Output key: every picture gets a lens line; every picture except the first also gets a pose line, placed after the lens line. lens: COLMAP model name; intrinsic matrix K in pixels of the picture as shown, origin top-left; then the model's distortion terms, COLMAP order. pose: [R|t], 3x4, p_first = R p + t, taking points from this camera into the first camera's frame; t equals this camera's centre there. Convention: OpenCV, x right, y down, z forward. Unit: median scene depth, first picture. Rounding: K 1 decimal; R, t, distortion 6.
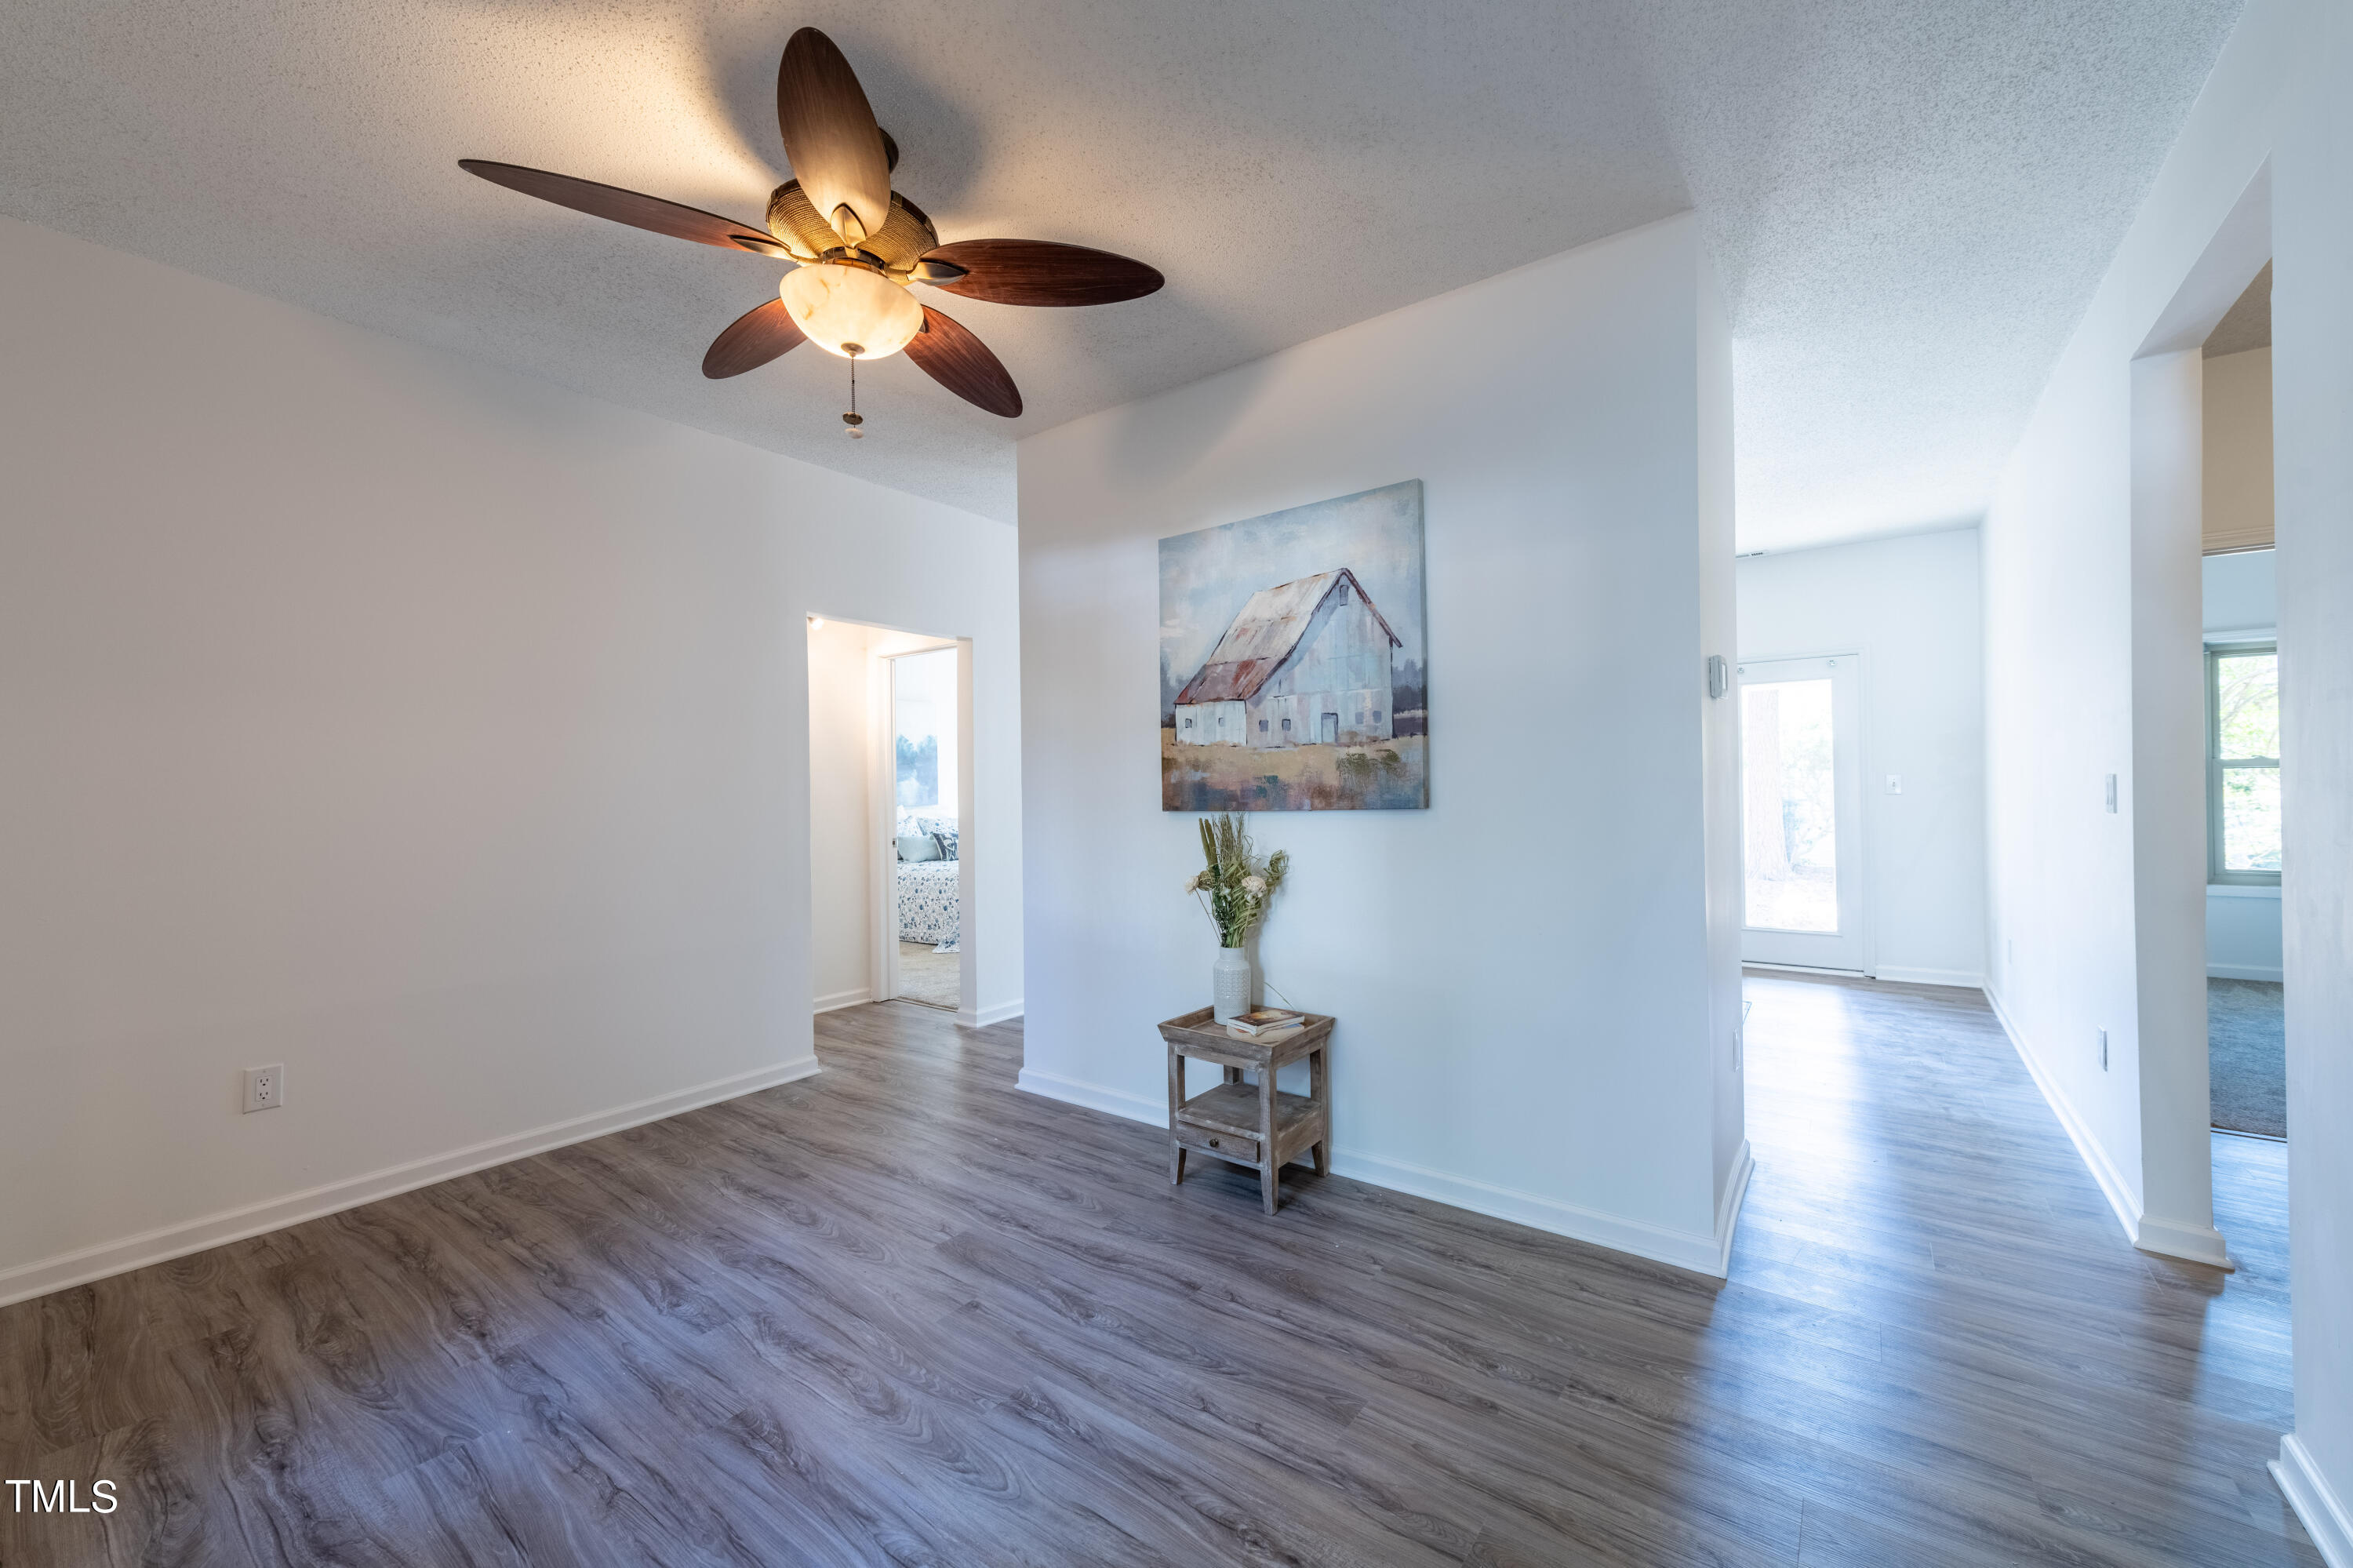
lens RADIAL K [[912.0, 0, 1179.0], [0, 912.0, 783.8], [0, 0, 1]] dist [0.000706, -0.000174]
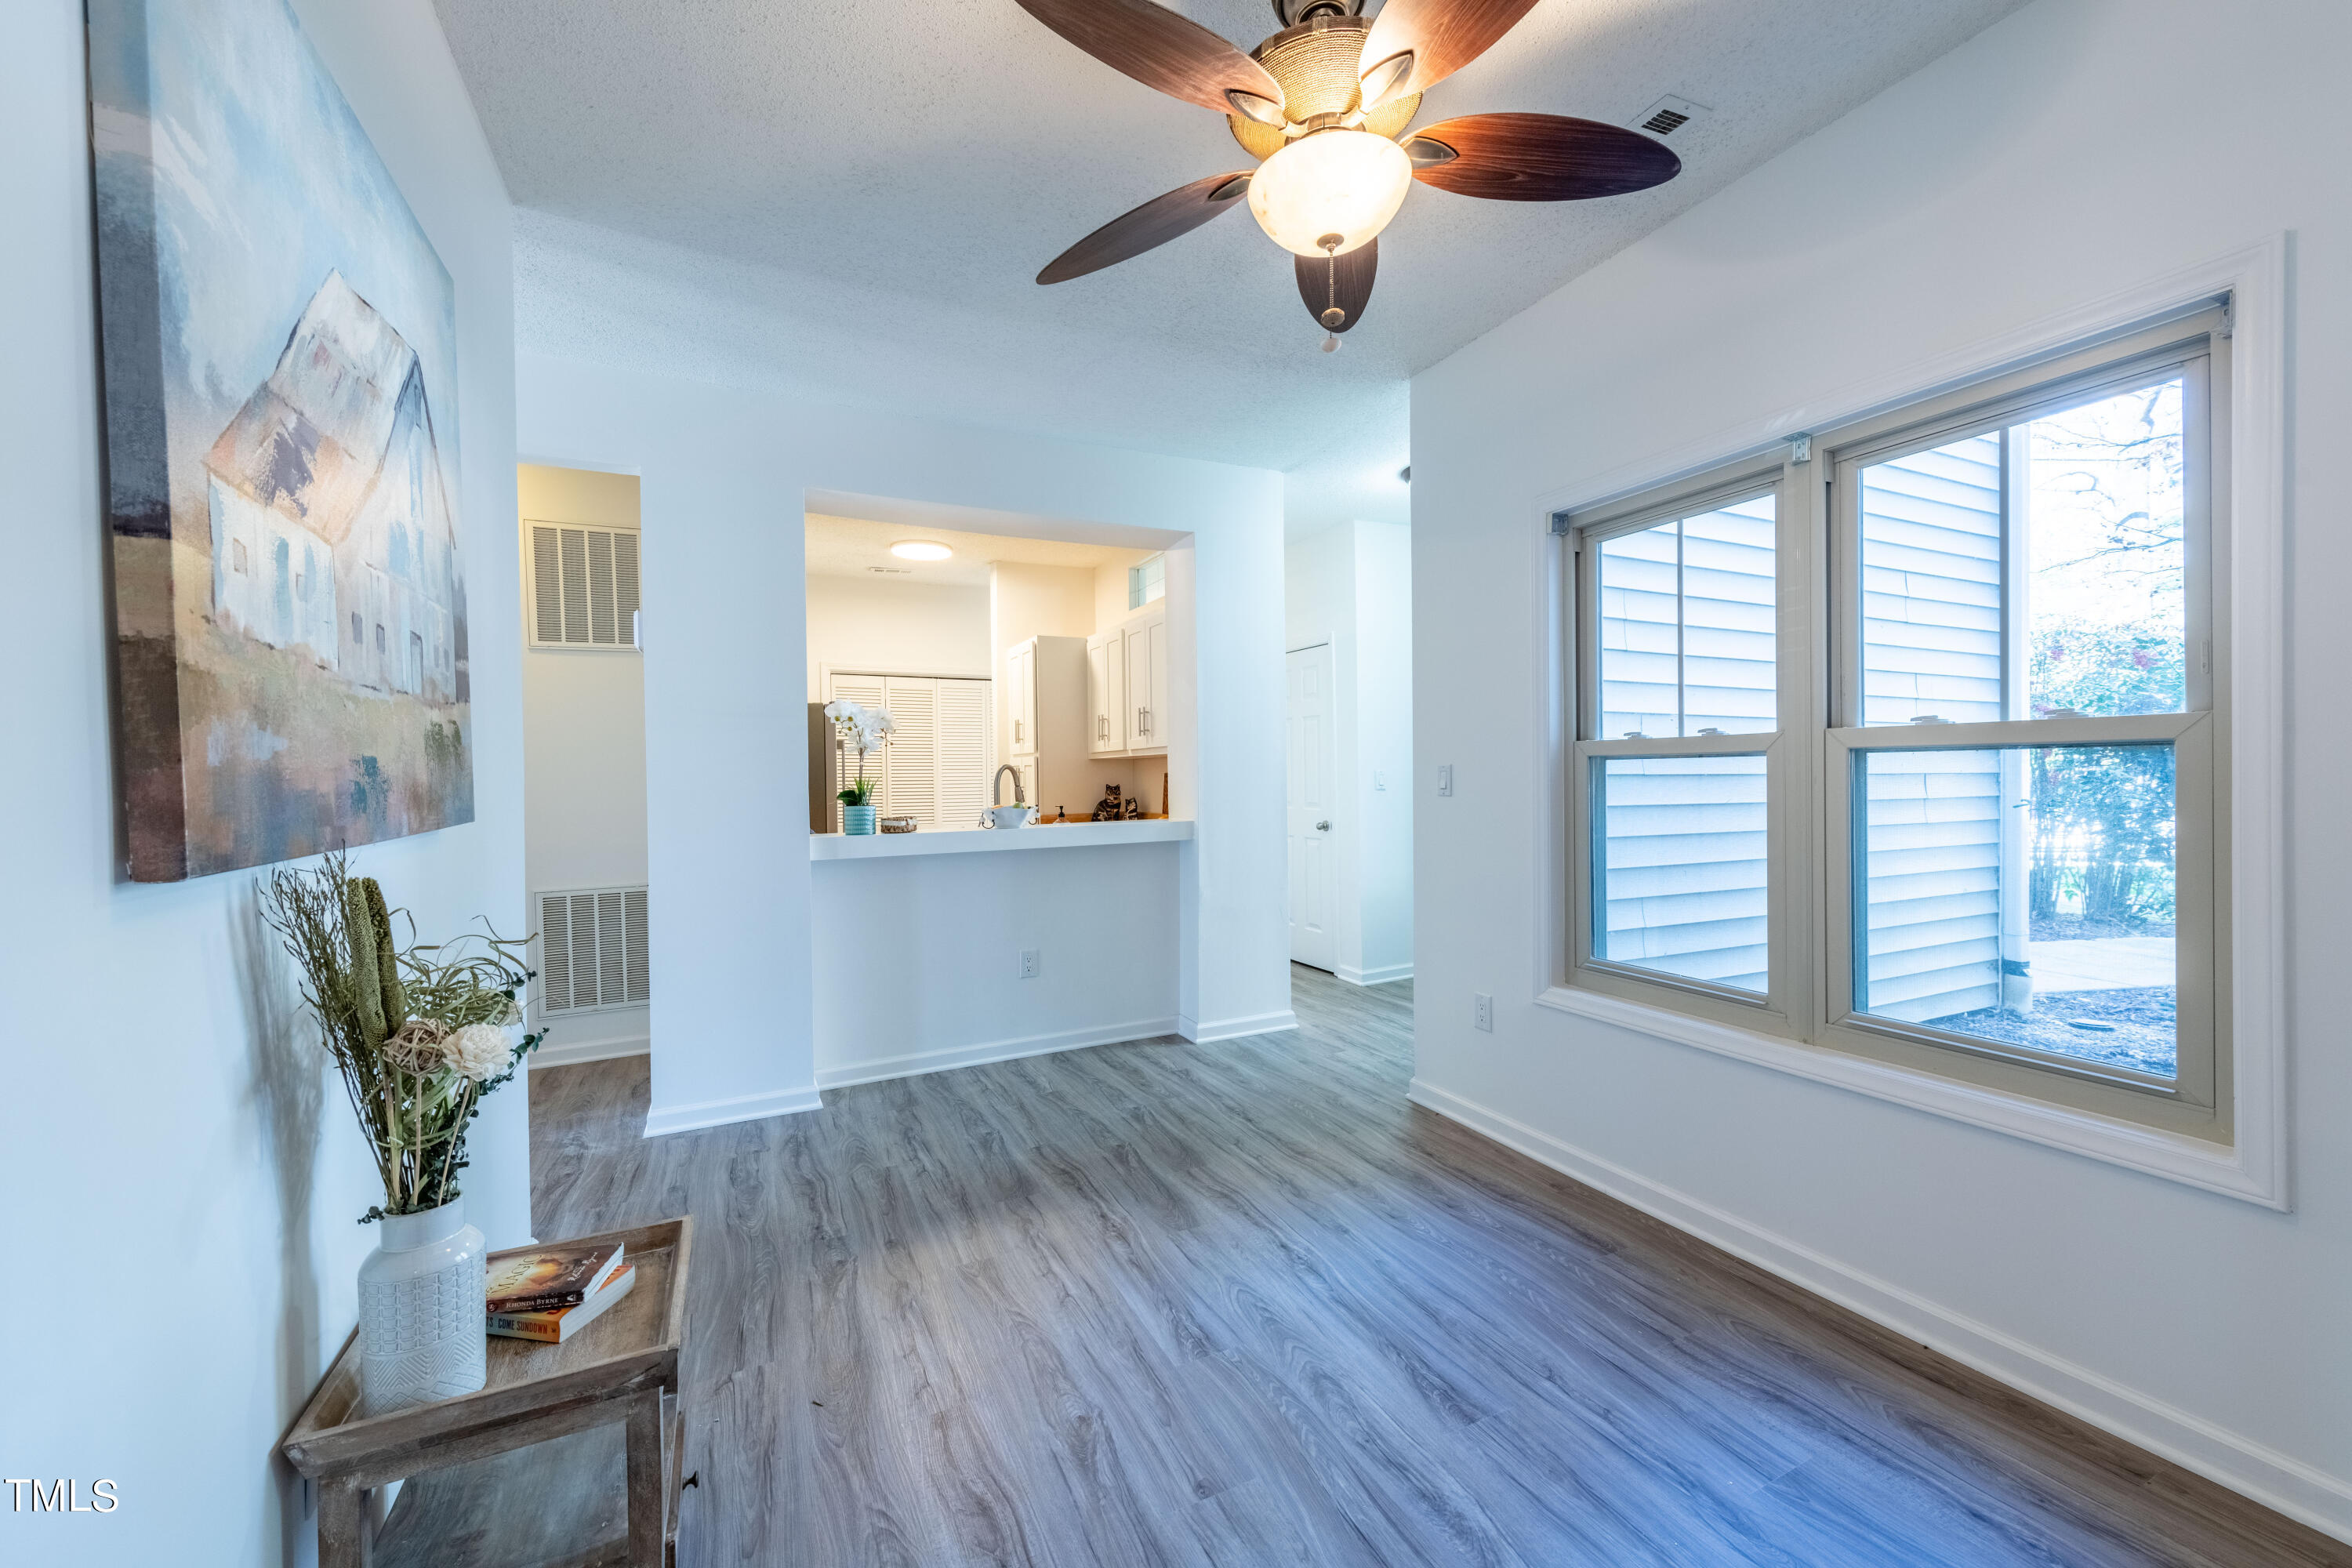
lens RADIAL K [[911.5, 0, 1177.7], [0, 911.5, 787.5], [0, 0, 1]] dist [0.000706, -0.000174]
pose [[-0.883637, 0.017385, 0.467849, -0.649698], [0.022082, 0.999746, 0.004556, 0.016838], [-0.467651, 0.014357, -0.883796, 1.918957]]
